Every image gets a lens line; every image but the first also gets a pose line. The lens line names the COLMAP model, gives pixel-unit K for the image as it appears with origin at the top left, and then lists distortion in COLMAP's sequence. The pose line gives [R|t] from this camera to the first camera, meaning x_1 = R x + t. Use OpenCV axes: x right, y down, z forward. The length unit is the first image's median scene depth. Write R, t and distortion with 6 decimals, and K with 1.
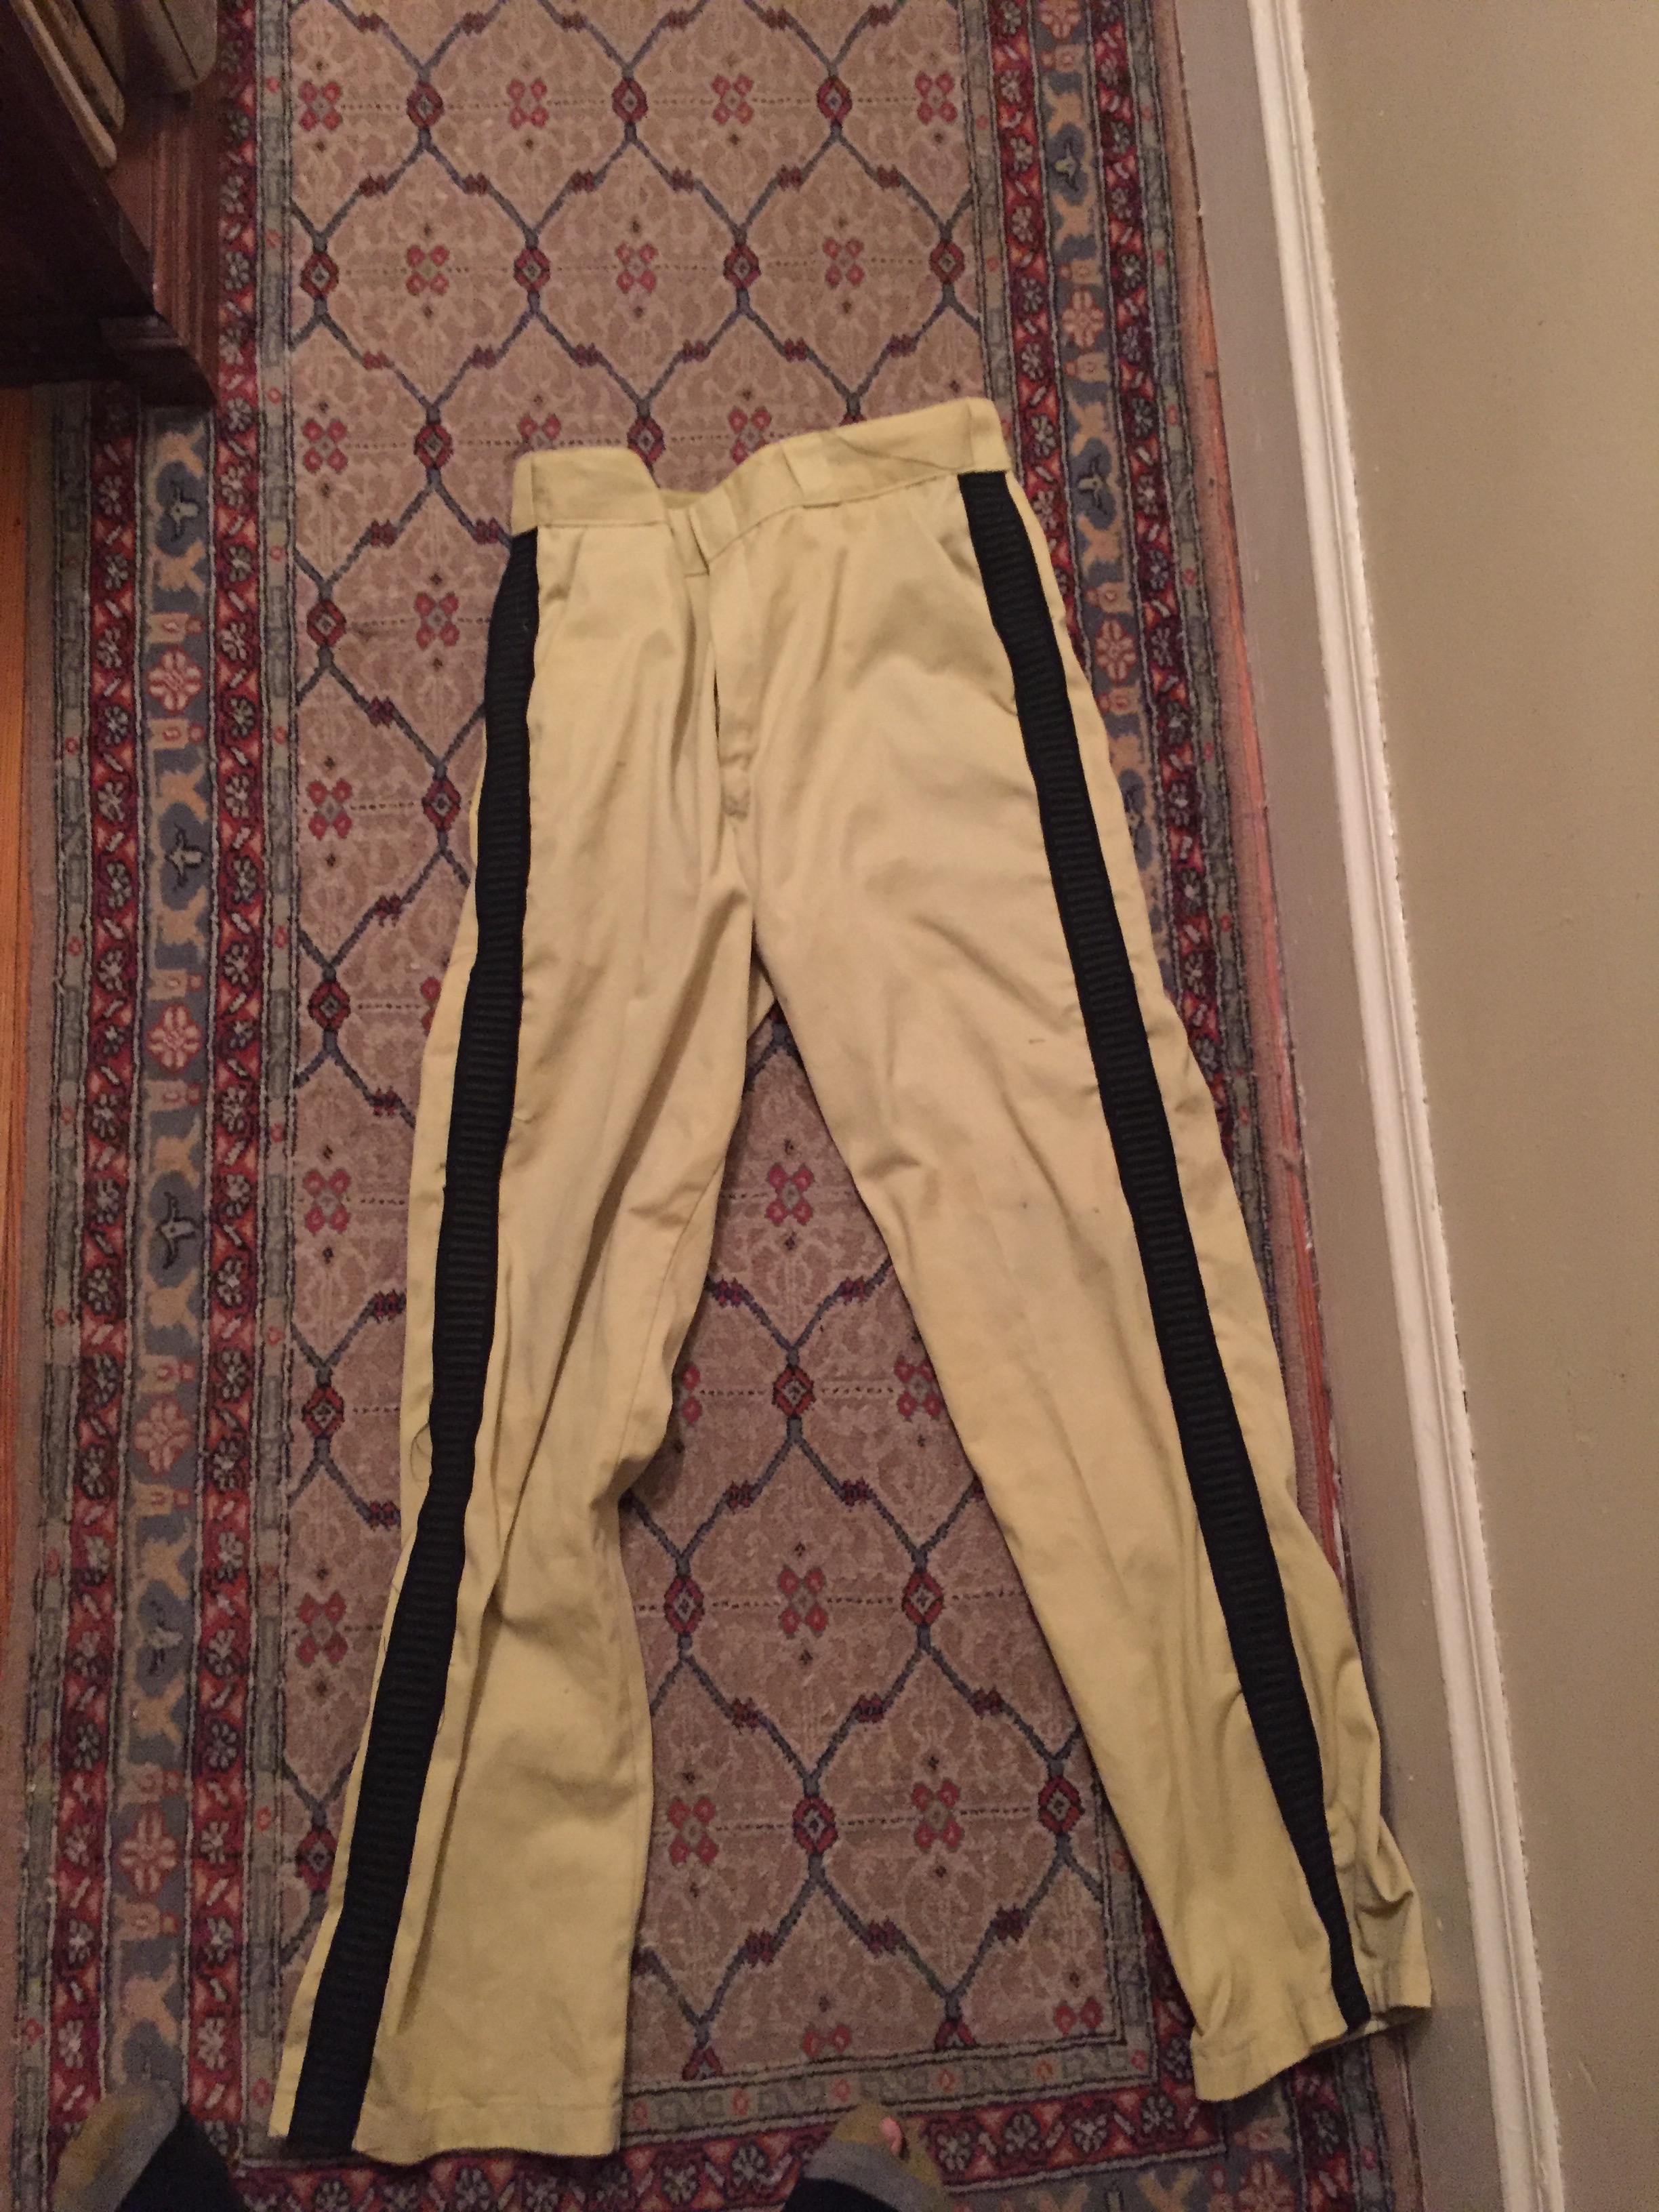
lens RADIAL K [[1959.7, 0, 819.9], [0, 1959.7, 1108.2], [0, 0, 1]] dist [0.083728, -0.110297]
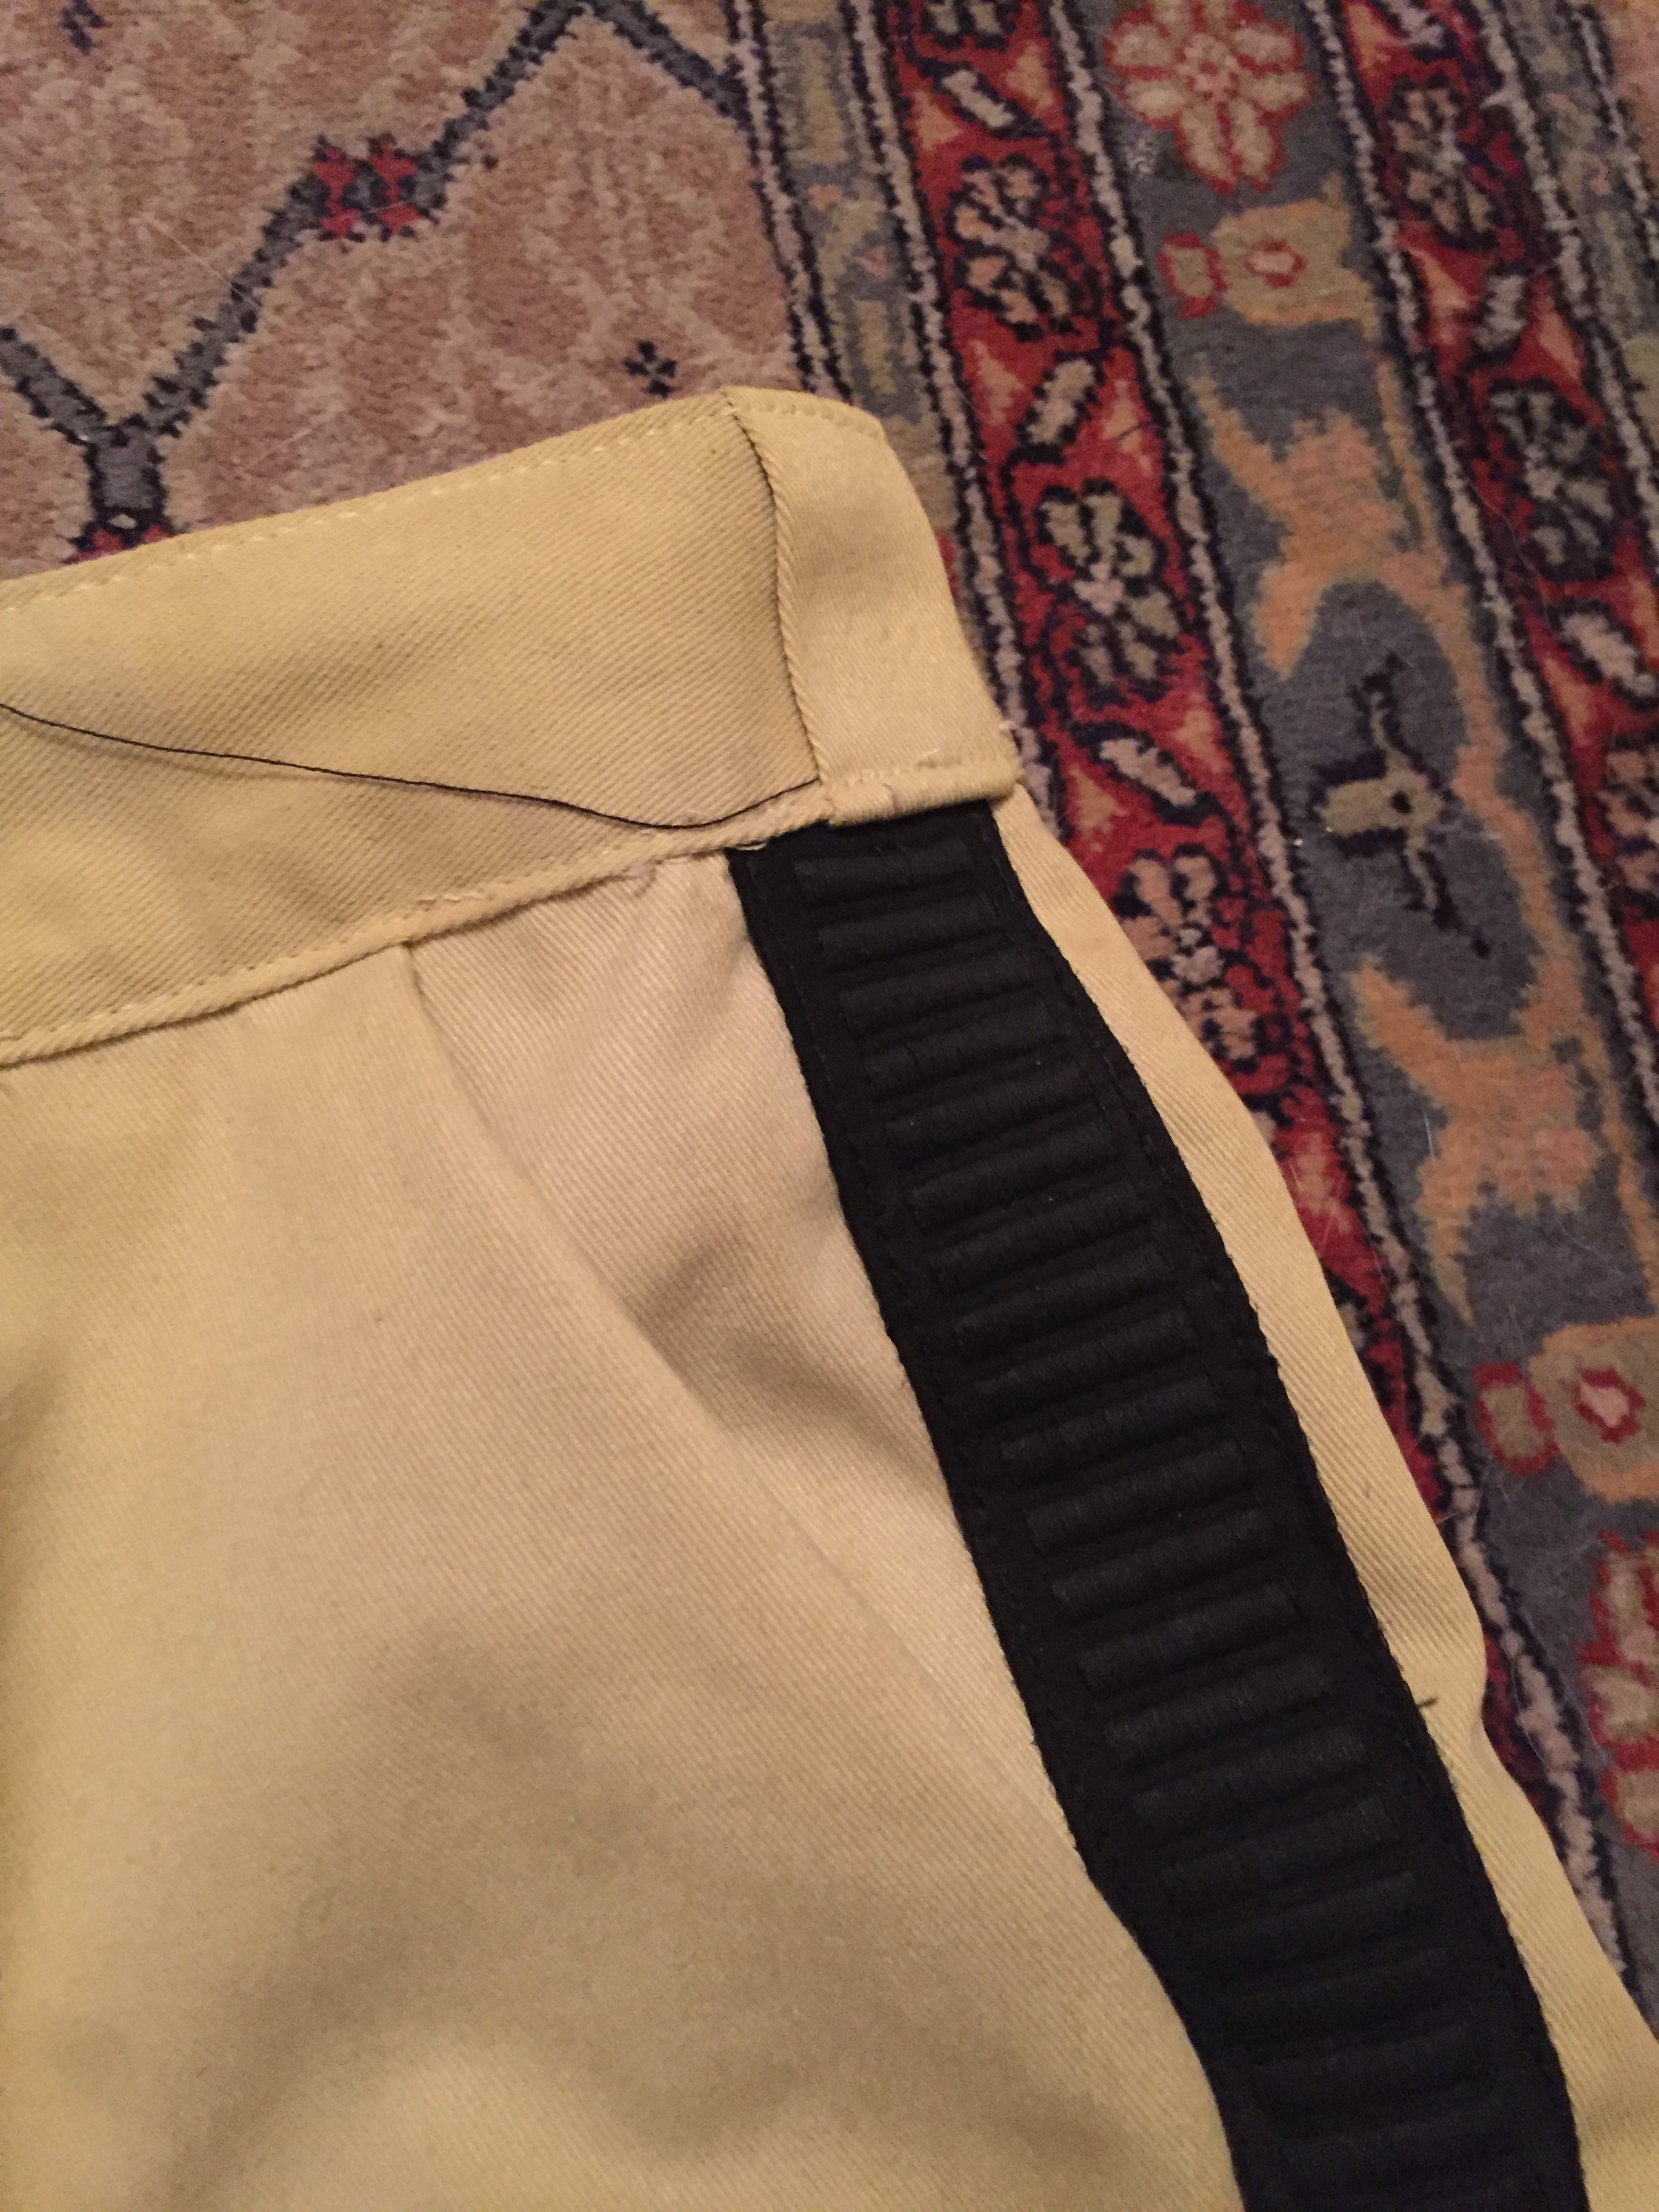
lens RADIAL K [[1959.7, 0, 836.1], [0, 1959.7, 1109.3], [0, 0, 1]] dist [0.083728, -0.110297]
pose [[0.986623, -0.088785, 0.136719, 0.052534], [0.099484, 0.992320, -0.073514, -0.274014], [-0.129142, 0.086132, 0.987878, 0.806176]]
